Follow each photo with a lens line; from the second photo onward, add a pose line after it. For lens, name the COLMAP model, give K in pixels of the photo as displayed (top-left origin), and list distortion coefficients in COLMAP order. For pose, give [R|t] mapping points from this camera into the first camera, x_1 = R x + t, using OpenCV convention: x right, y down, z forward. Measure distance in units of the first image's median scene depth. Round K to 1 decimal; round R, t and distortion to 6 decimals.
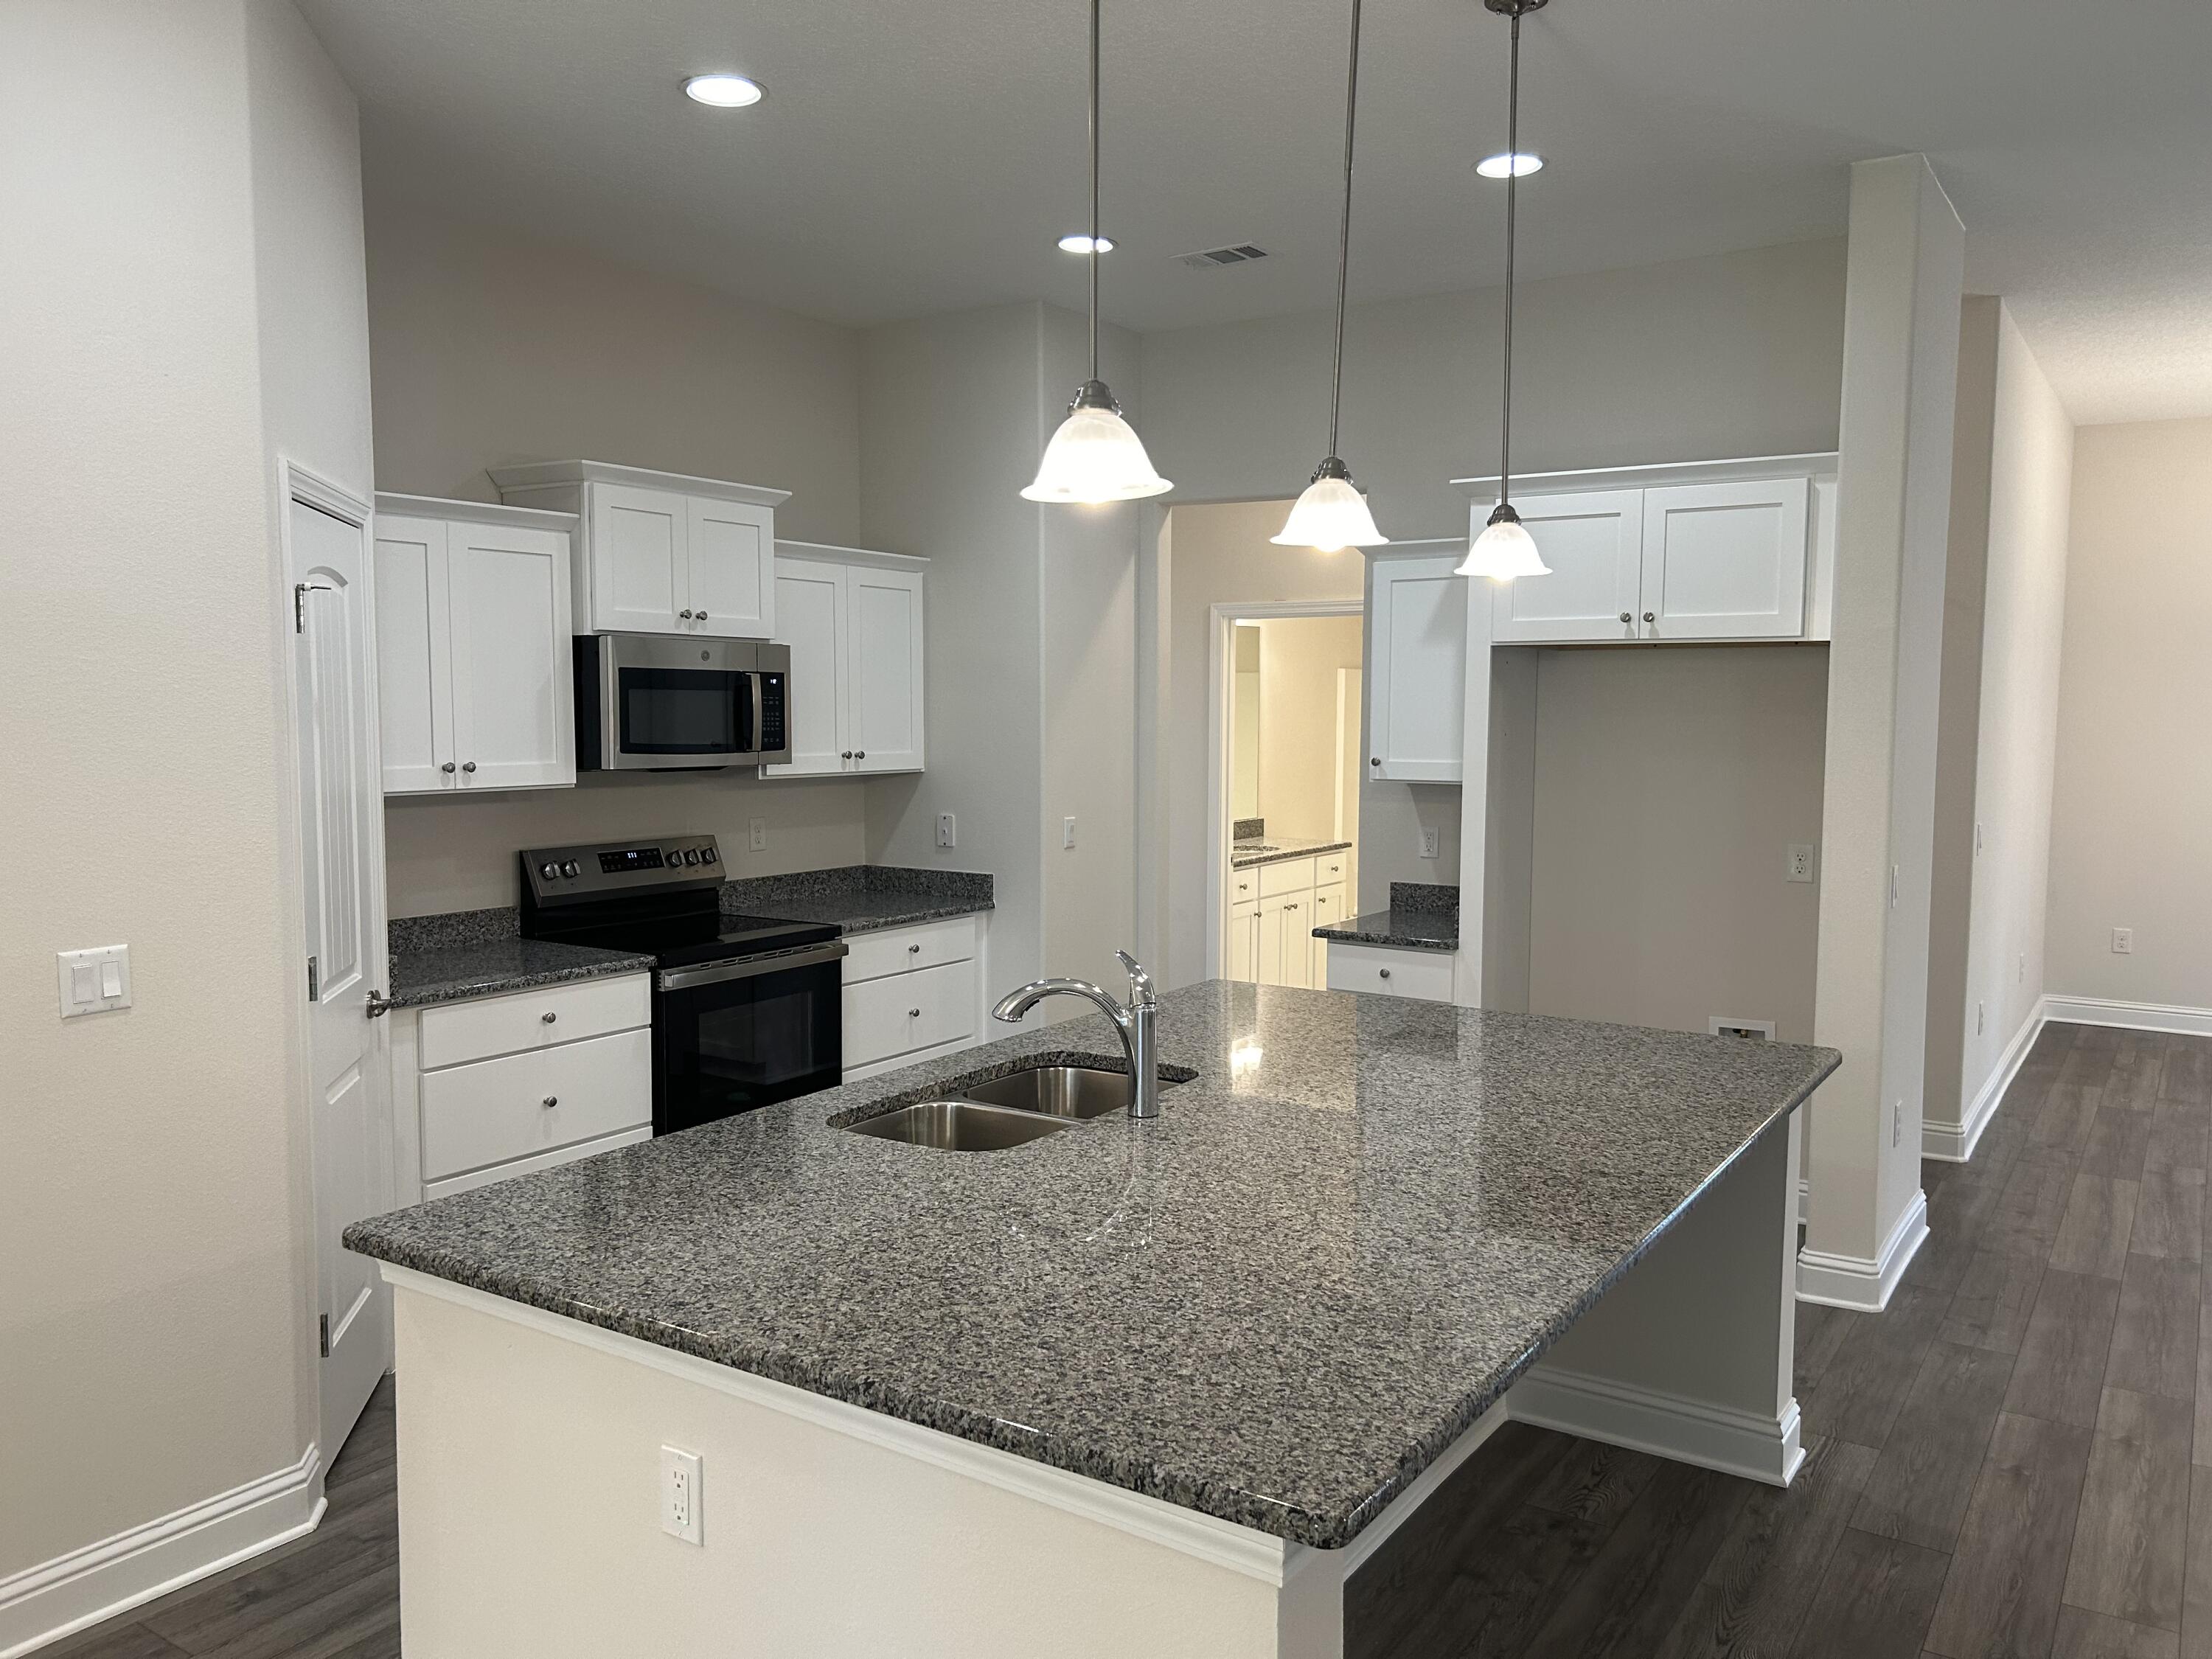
lens RADIAL K [[1671.5, 0, 1129.8], [0, 1671.5, 830.5], [0, 0, 1]] dist [0.043699, -0.053025]
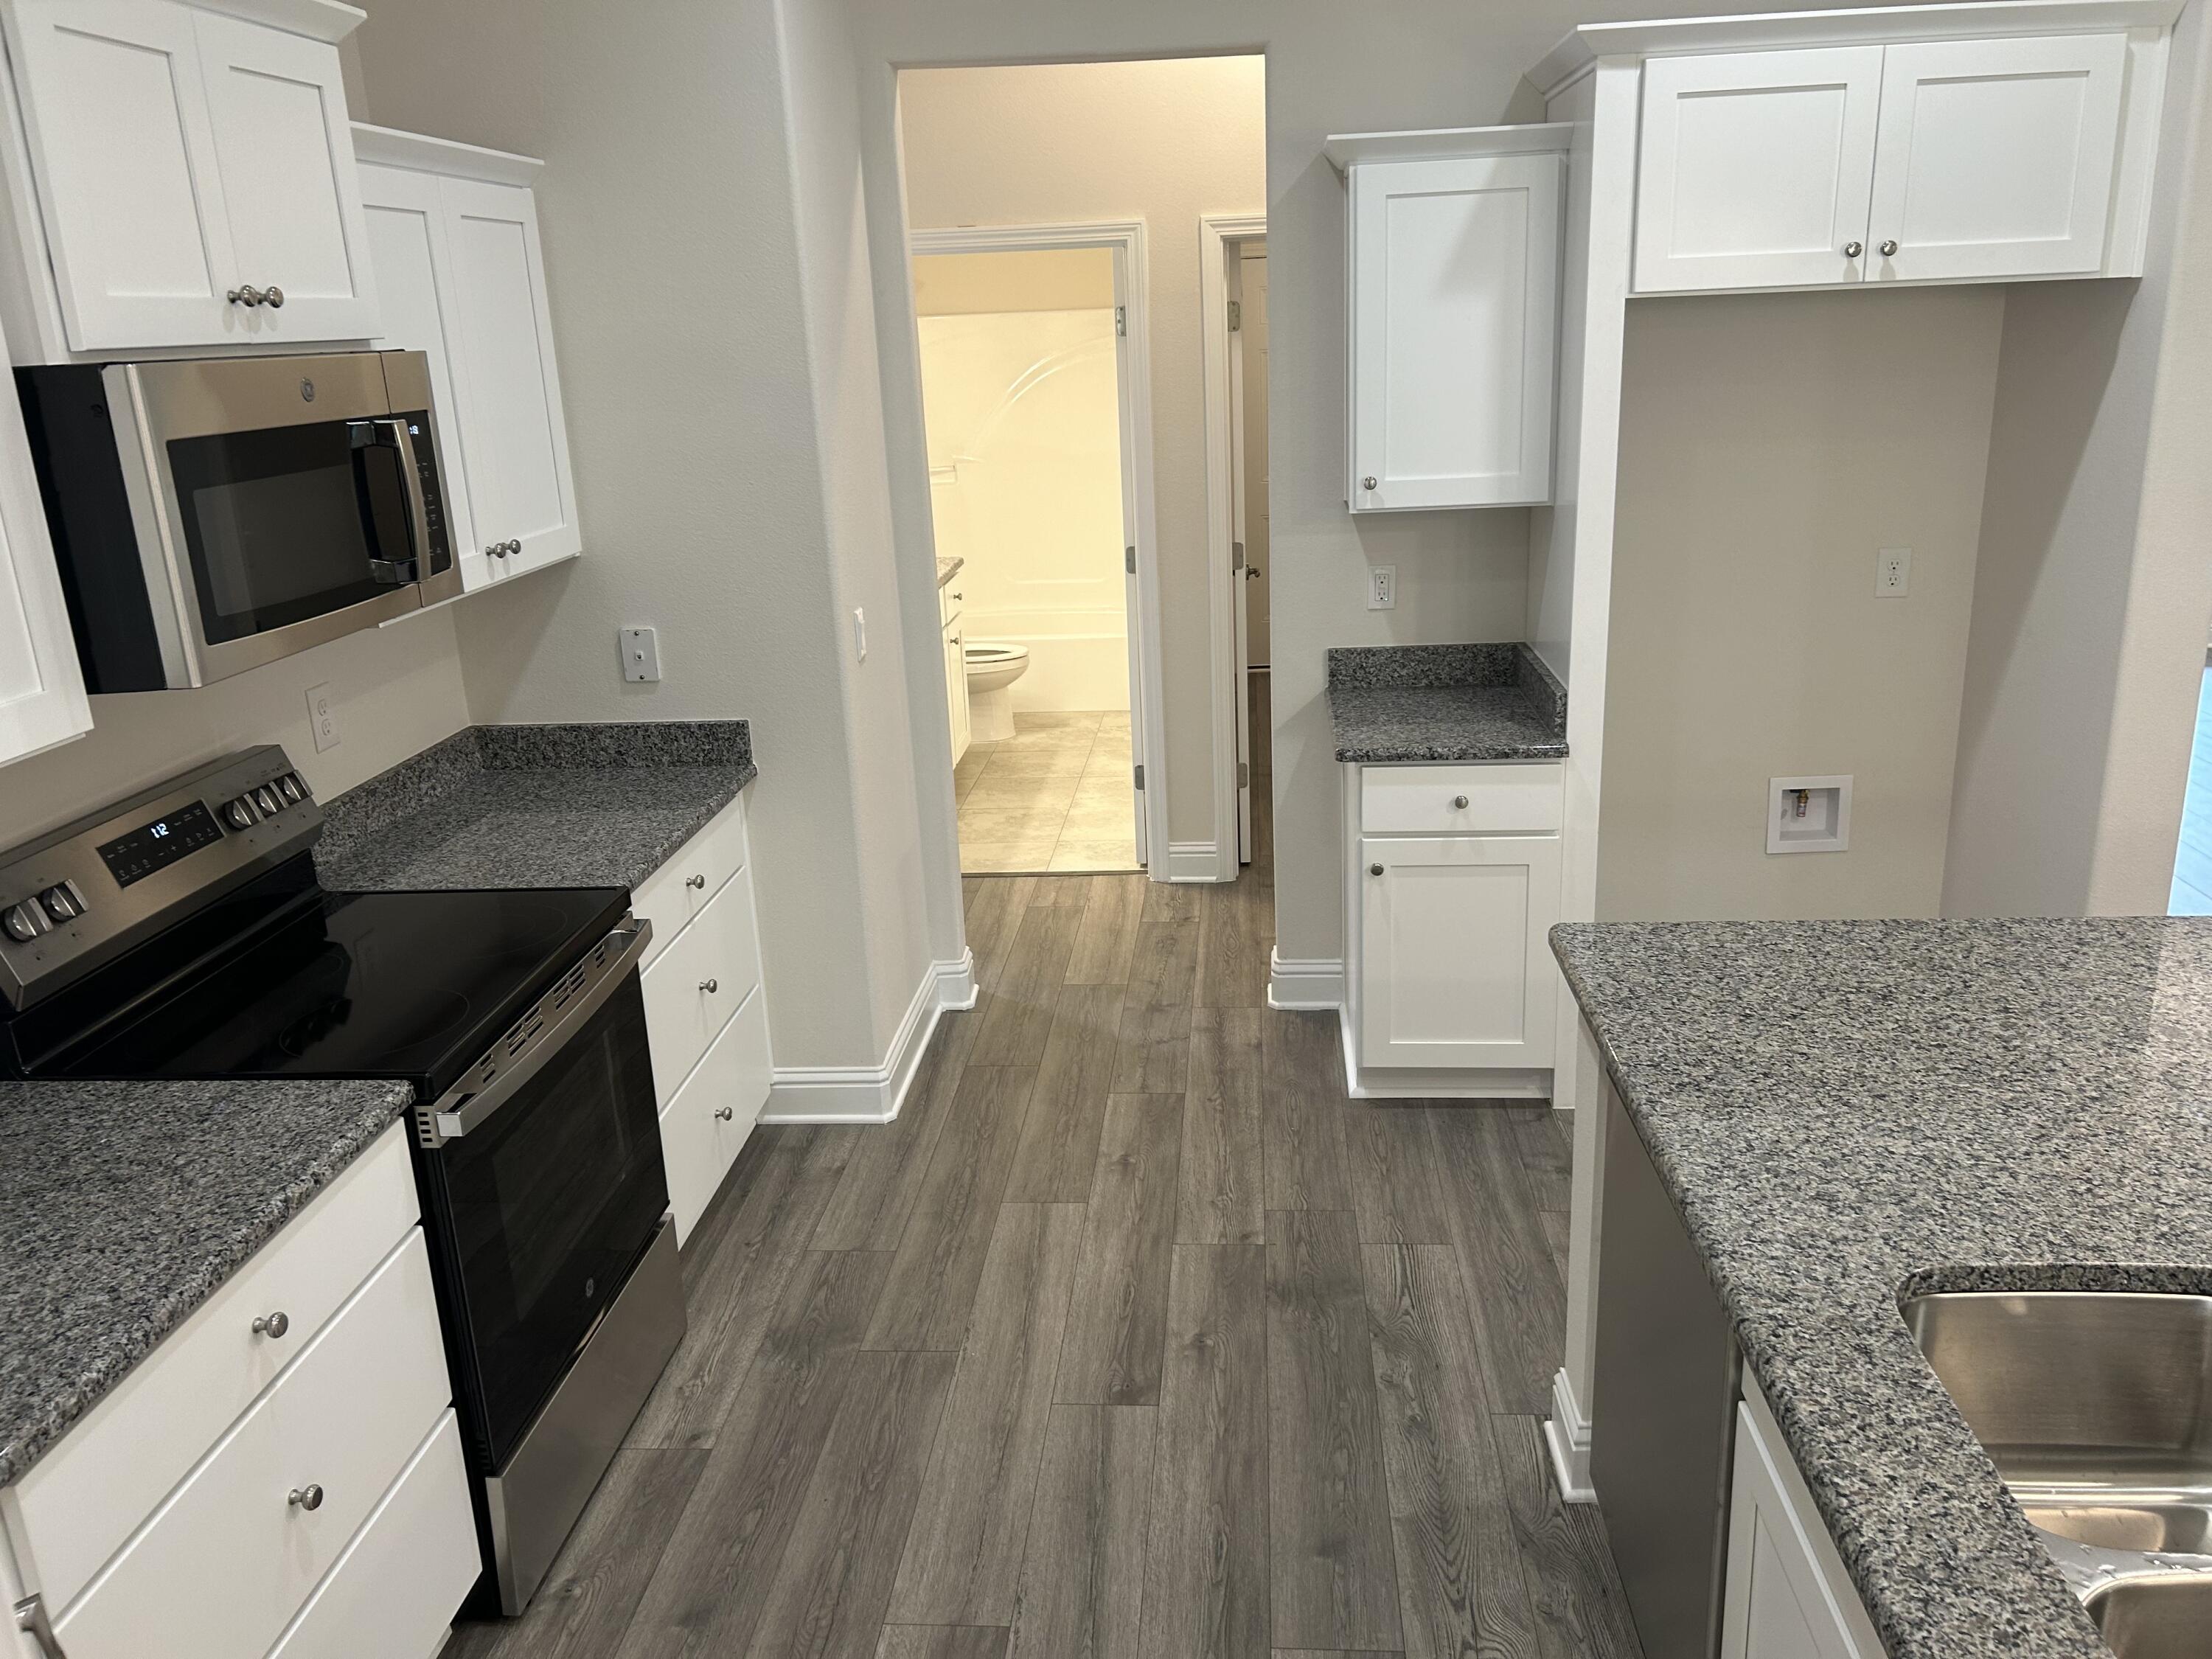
lens RADIAL K [[1671.5, 0, 1088.6], [0, 1671.5, 787.5], [0, 0, 1]] dist [0.043699, -0.053025]
pose [[0.874172, -0.172428, 0.453974, -0.315667], [0.081476, 0.973665, 0.212928, -0.085410], [-0.478733, -0.149148, 0.865199, 0.527042]]
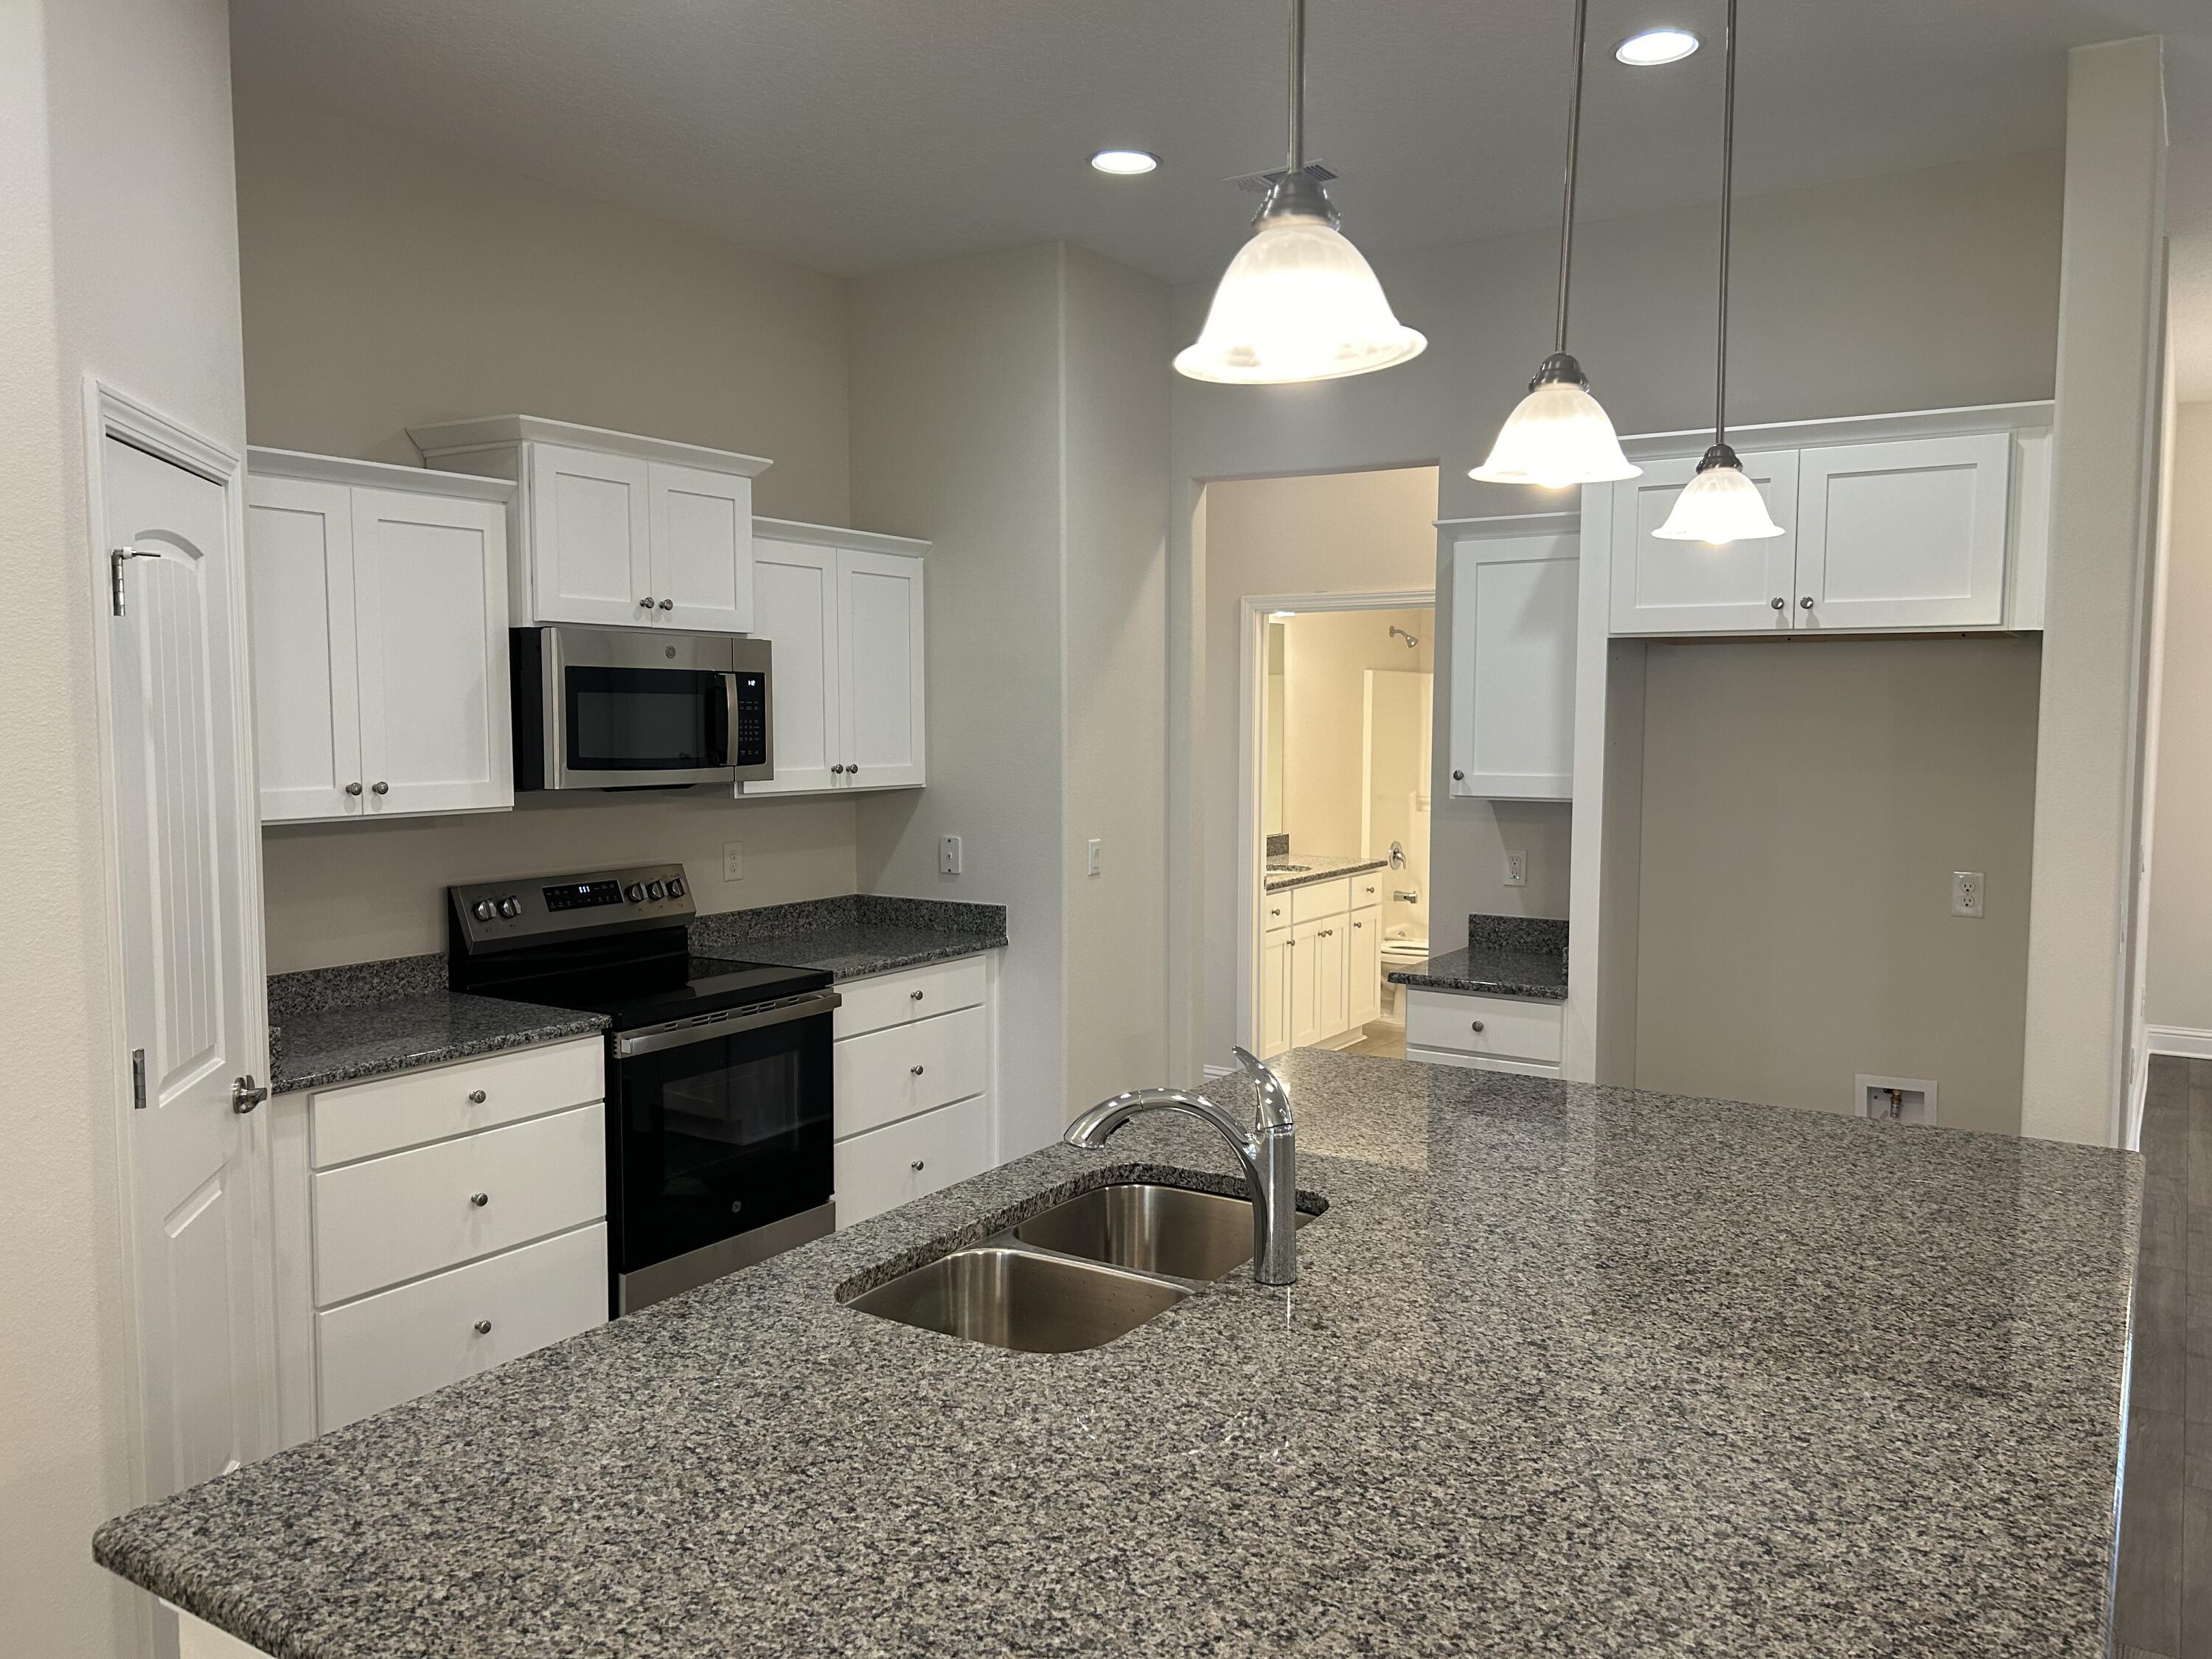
lens RADIAL K [[1671.5, 0, 1126.5], [0, 1671.5, 831.6], [0, 0, 1]] dist [0.043699, -0.053025]
pose [[0.999895, -0.003459, 0.014078, -0.039848], [0.003498, 0.999990, -0.002732, -0.012397], [-0.014069, 0.002781, 0.999897, 0.169529]]
